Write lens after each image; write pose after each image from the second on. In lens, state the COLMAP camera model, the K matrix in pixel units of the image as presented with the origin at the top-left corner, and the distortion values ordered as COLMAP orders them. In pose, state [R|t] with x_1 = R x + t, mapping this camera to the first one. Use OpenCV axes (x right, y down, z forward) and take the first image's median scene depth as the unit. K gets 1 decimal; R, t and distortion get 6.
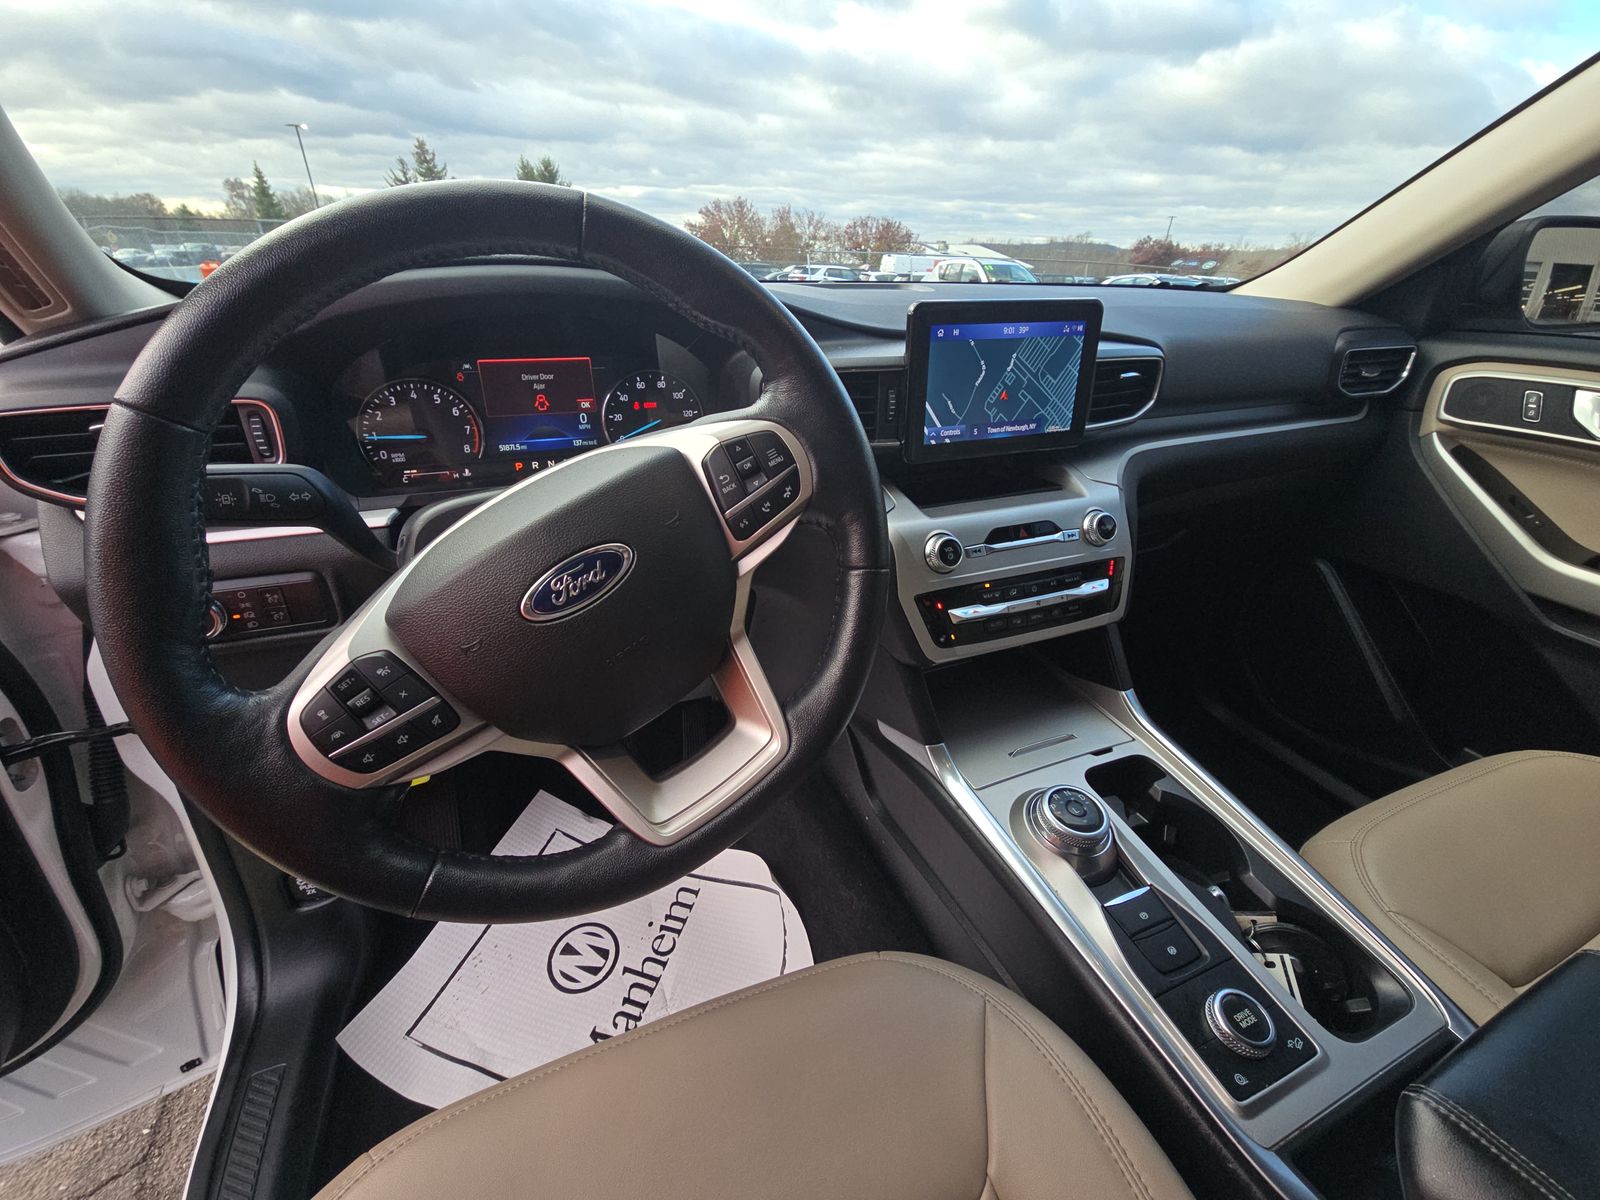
lens RADIAL K [[648.4, 0, 801.9], [0, 648.4, 591.7], [0, 0, 1]] dist [0.000918, -0.000340]
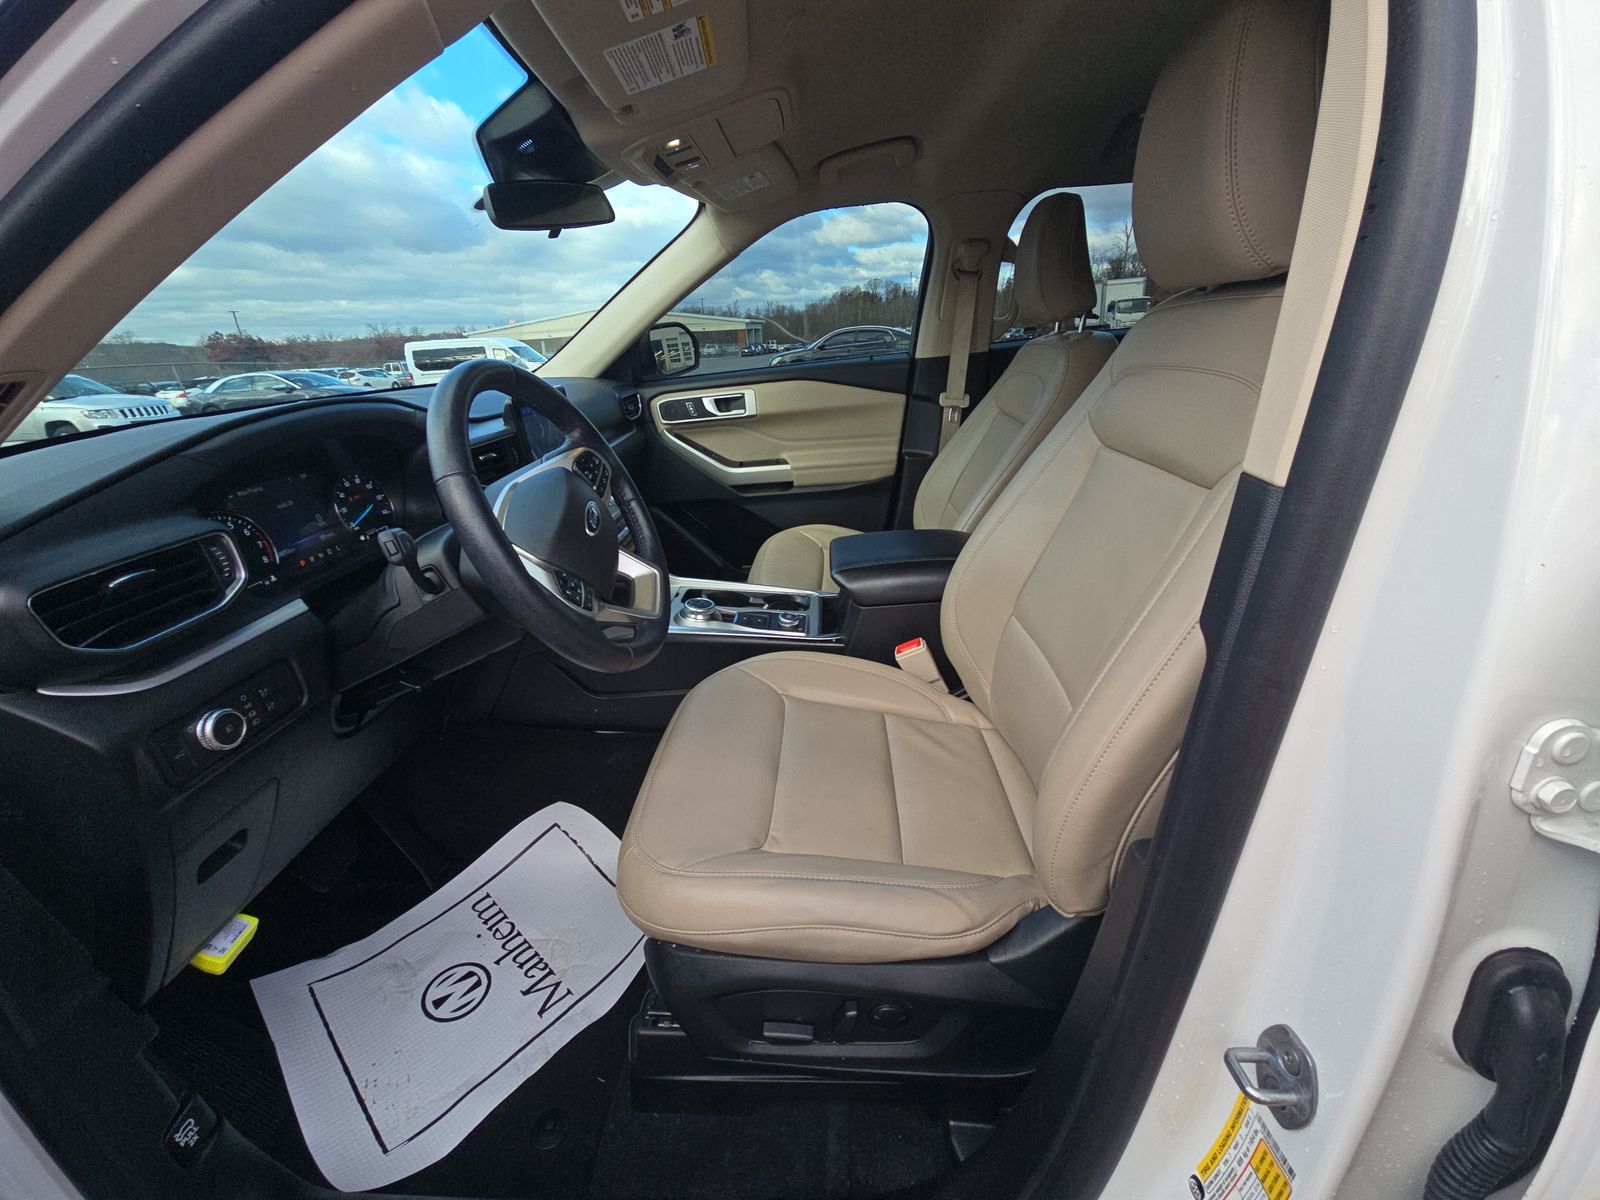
lens RADIAL K [[648.4, 0, 798.7], [0, 648.4, 602.8], [0, 0, 1]] dist [0.000918, -0.000340]
pose [[0.415557, -0.389738, 0.821837, -0.756517], [0.467850, 0.866445, 0.174326, 0.068637], [-0.780018, 0.312055, 0.542396, -0.267830]]
